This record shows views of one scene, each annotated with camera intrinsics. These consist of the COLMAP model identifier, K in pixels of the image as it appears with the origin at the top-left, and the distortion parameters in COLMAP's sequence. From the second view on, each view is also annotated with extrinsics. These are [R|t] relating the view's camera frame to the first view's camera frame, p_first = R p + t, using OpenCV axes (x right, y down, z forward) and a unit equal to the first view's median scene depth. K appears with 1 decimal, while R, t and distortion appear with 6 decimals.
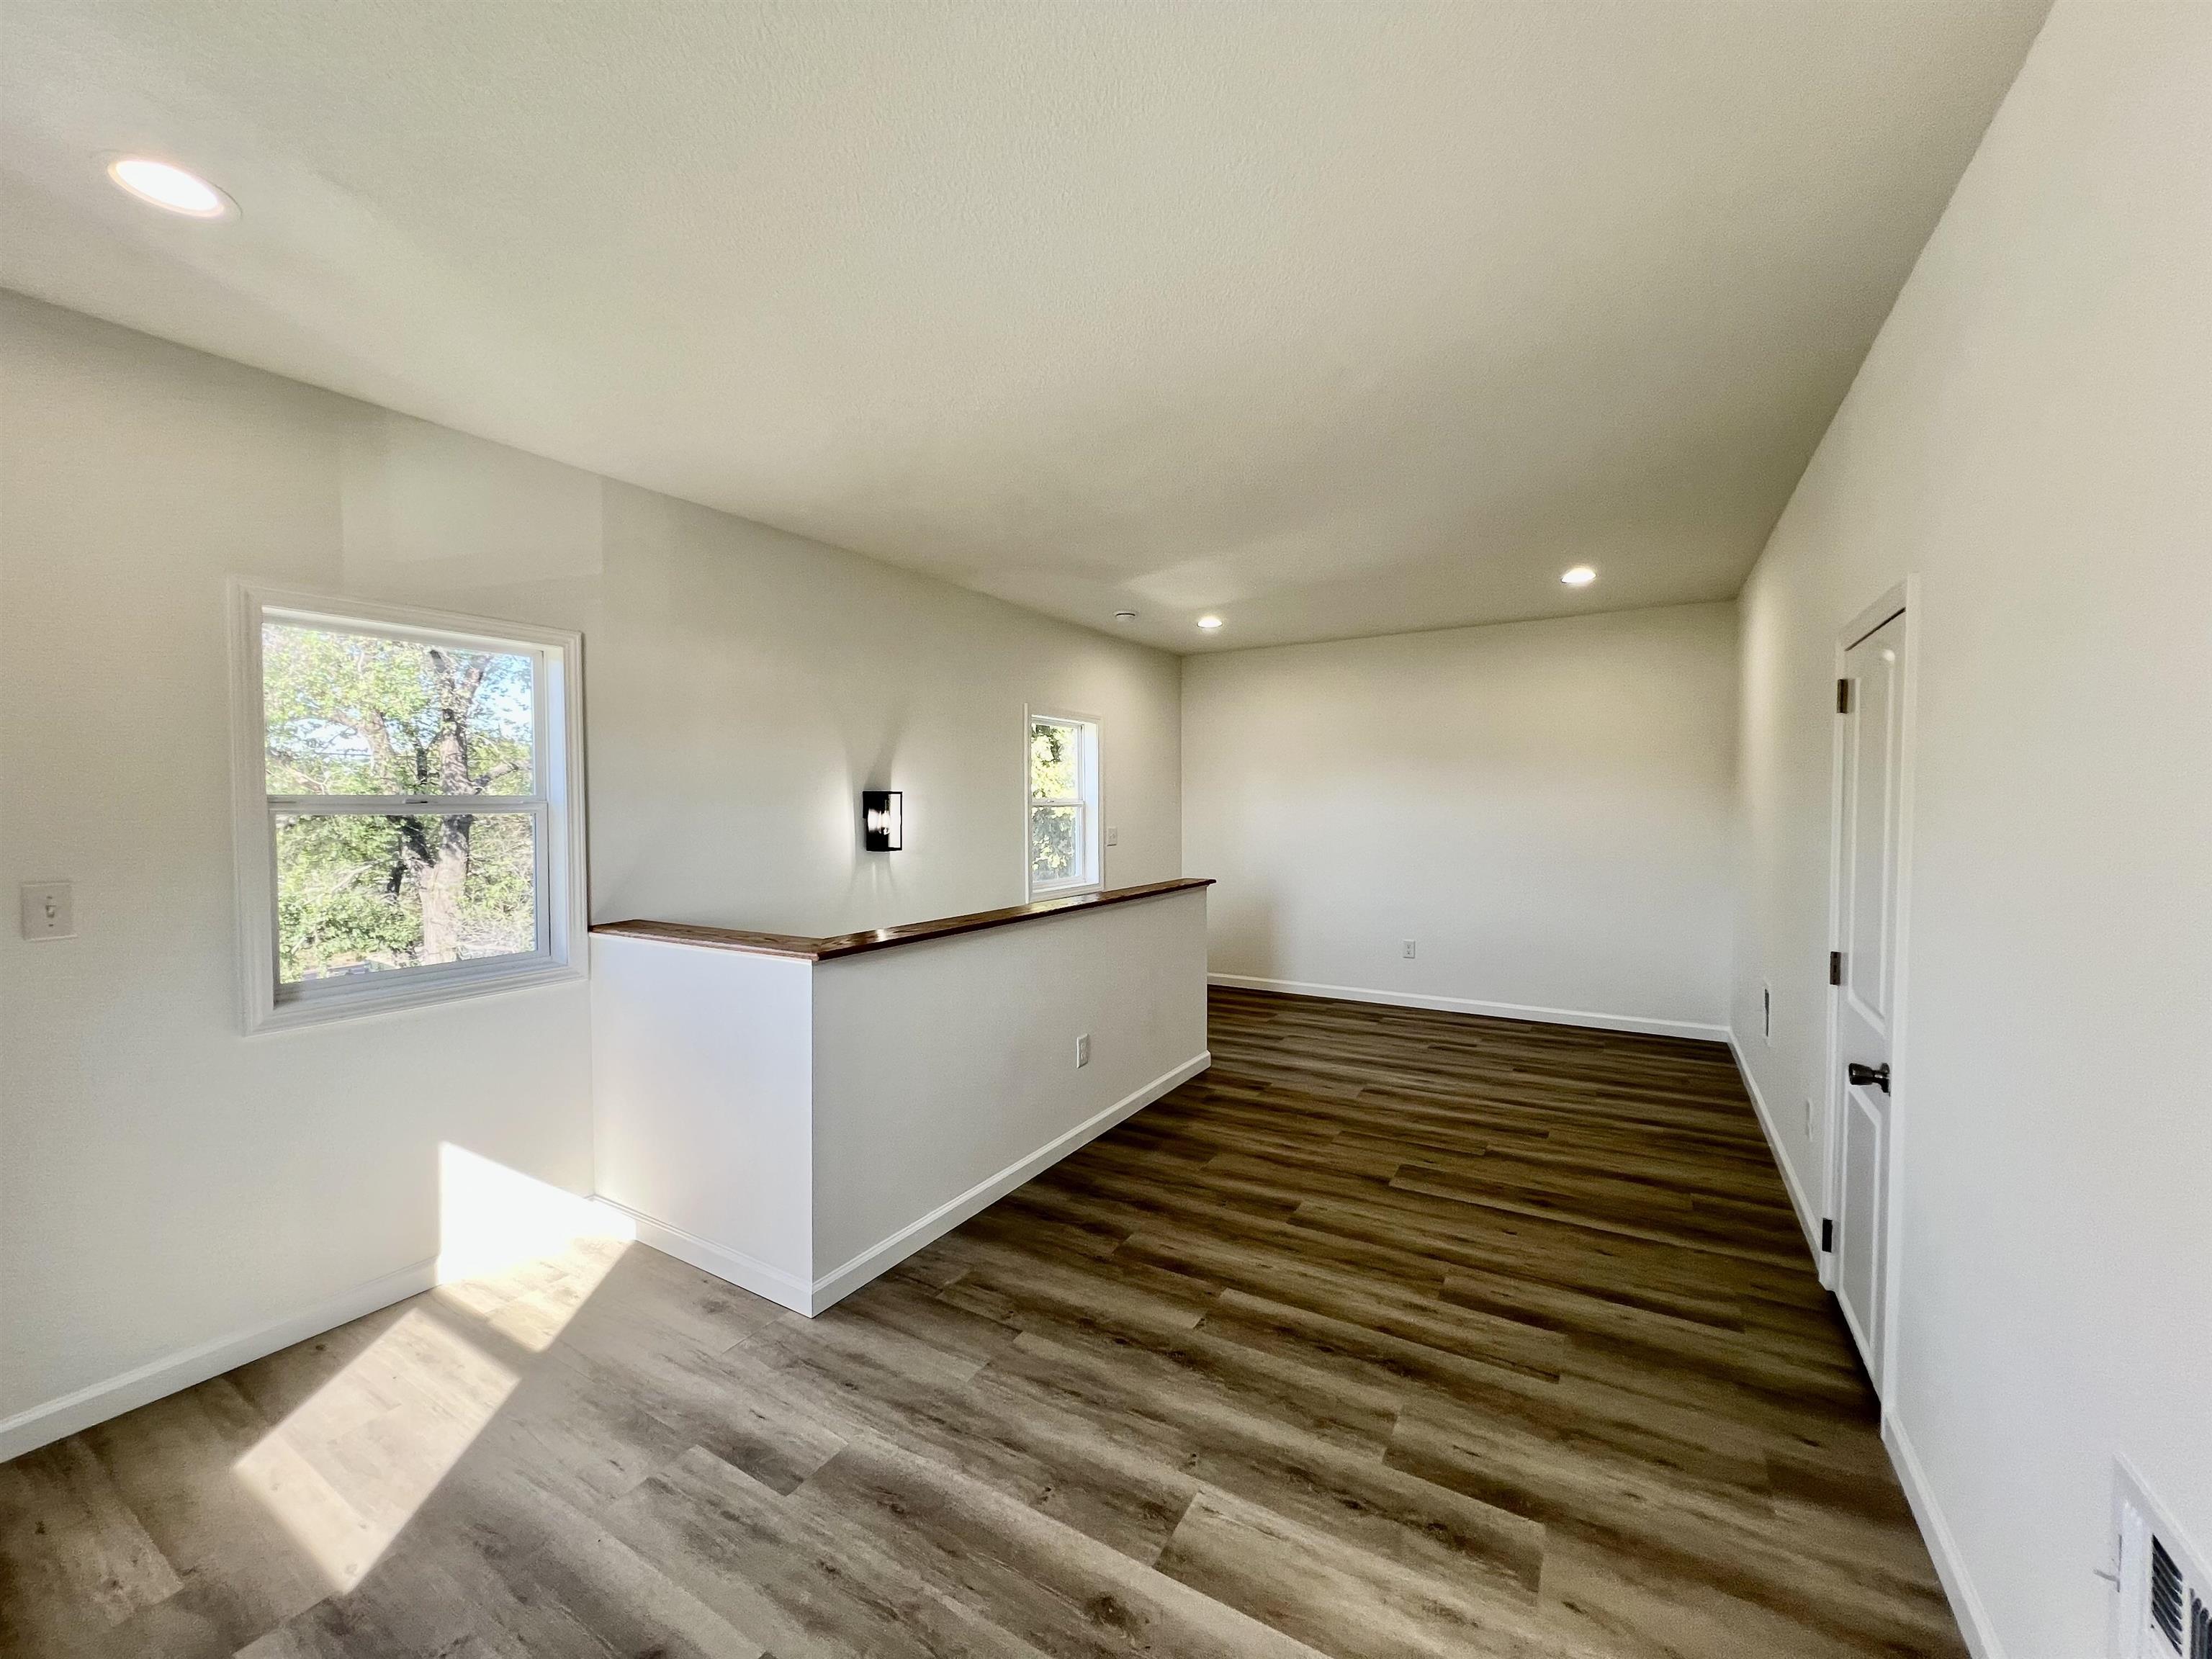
lens RADIAL K [[873.7, 0, 1110.2], [0, 873.7, 820.1], [0, 0, 1]] dist [0.000836, 0.000308]
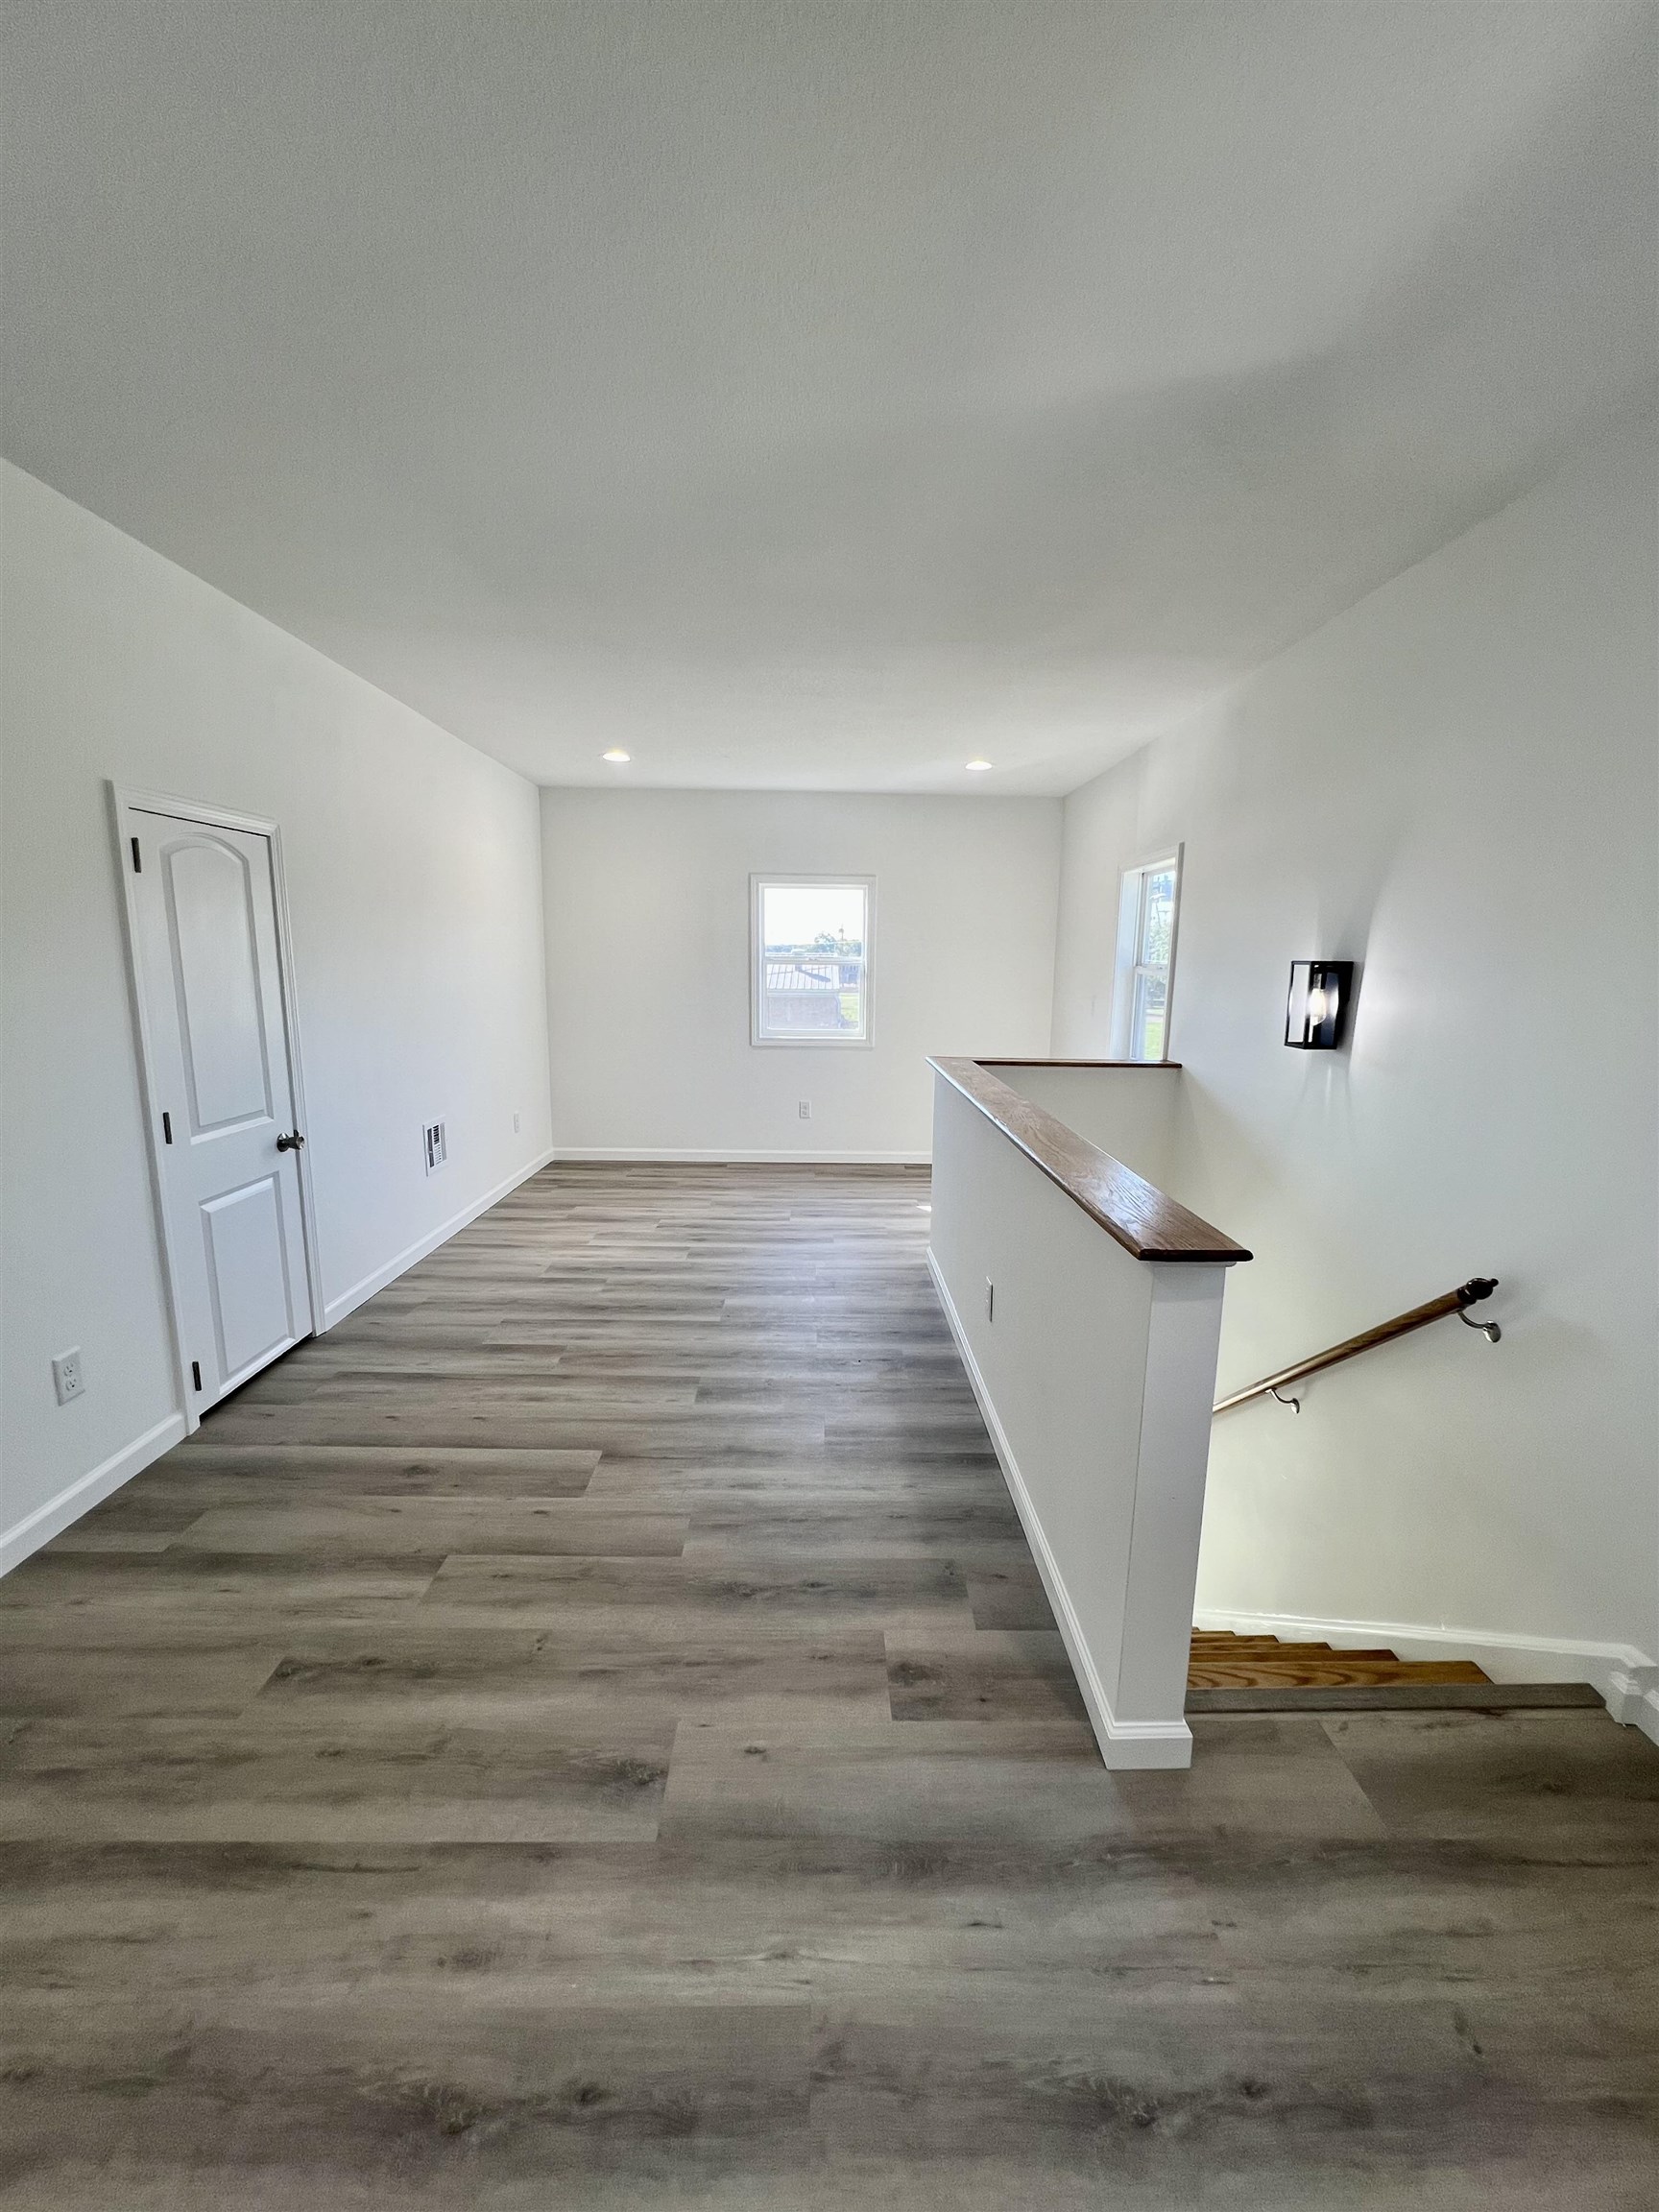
lens RADIAL K [[873.7, 0, 829.5], [0, 873.7, 1106.0], [0, 0, 1]] dist [0.000836, 0.000308]
pose [[-0.852322, 0.079357, -0.516962, 0.564654], [-0.023433, 0.981636, 0.189321, -0.055168], [0.522492, 0.173476, -0.834810, 1.835837]]
